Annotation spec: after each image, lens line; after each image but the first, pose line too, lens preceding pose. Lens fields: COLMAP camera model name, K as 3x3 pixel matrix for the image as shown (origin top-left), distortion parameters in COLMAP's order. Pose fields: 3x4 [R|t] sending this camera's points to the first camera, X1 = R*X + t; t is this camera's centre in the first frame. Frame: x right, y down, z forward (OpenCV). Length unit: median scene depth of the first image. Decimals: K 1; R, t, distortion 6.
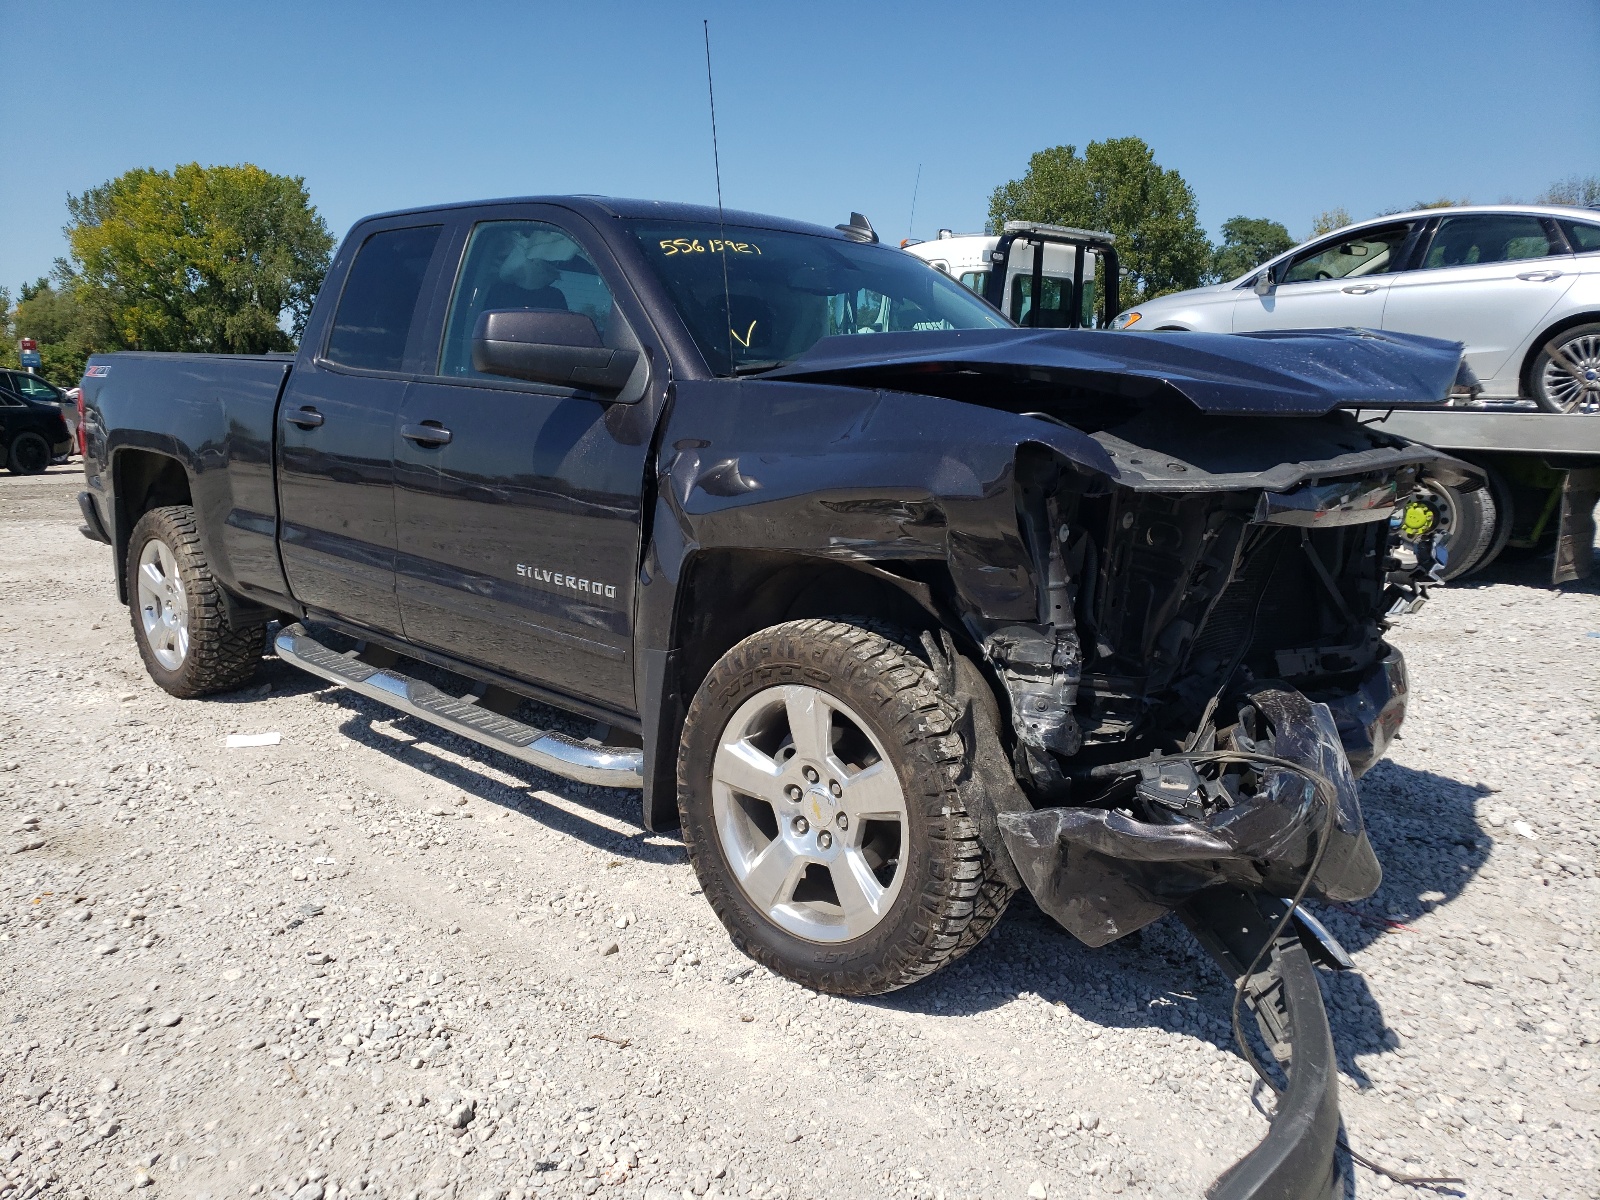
lens RADIAL K [[1219.0, 0, 803.1], [0, 1219.0, 602.3], [0, 0, 1]] dist [-0.013187, -0.005960]
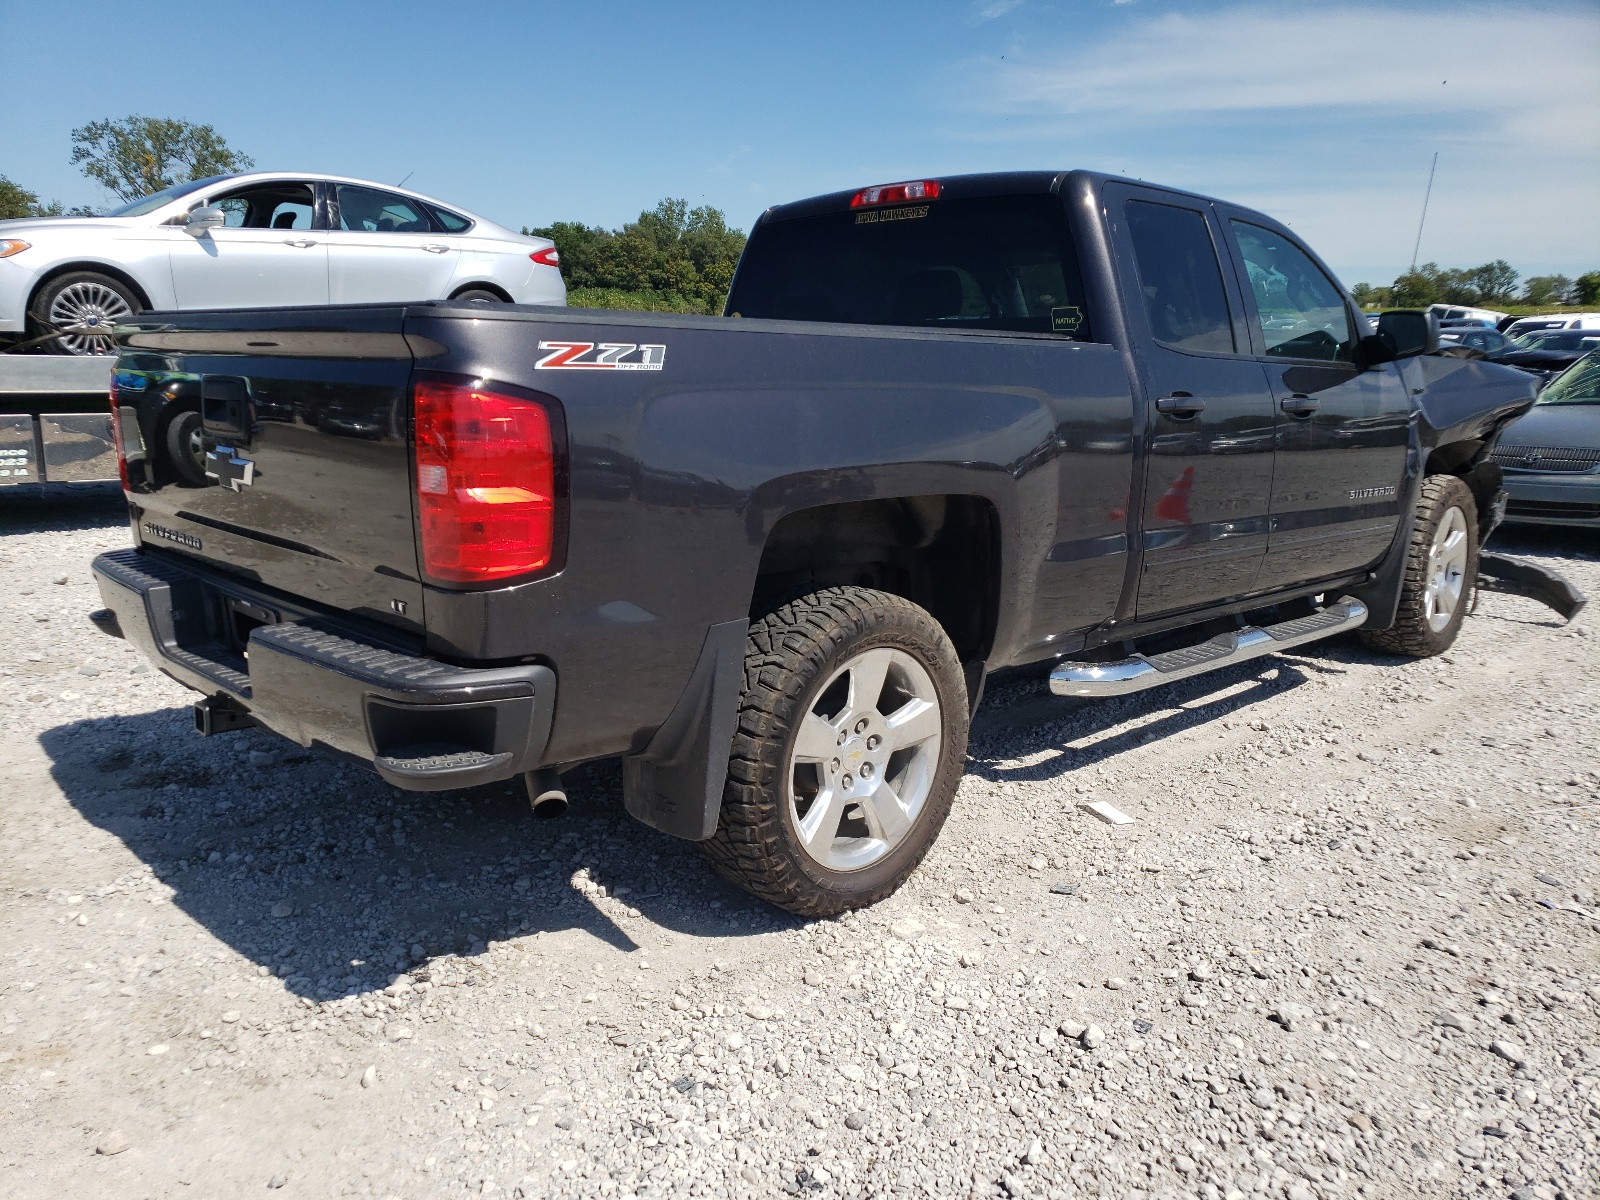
lens RADIAL K [[1219.0, 0, 801.3], [0, 1219.0, 597.6], [0, 0, 1]] dist [-0.013187, -0.005960]
pose [[0.100578, -0.226586, 0.968784, -1.198267], [0.183872, 0.961182, 0.205719, -0.214672], [-0.977791, 0.157442, 0.138337, 1.064012]]
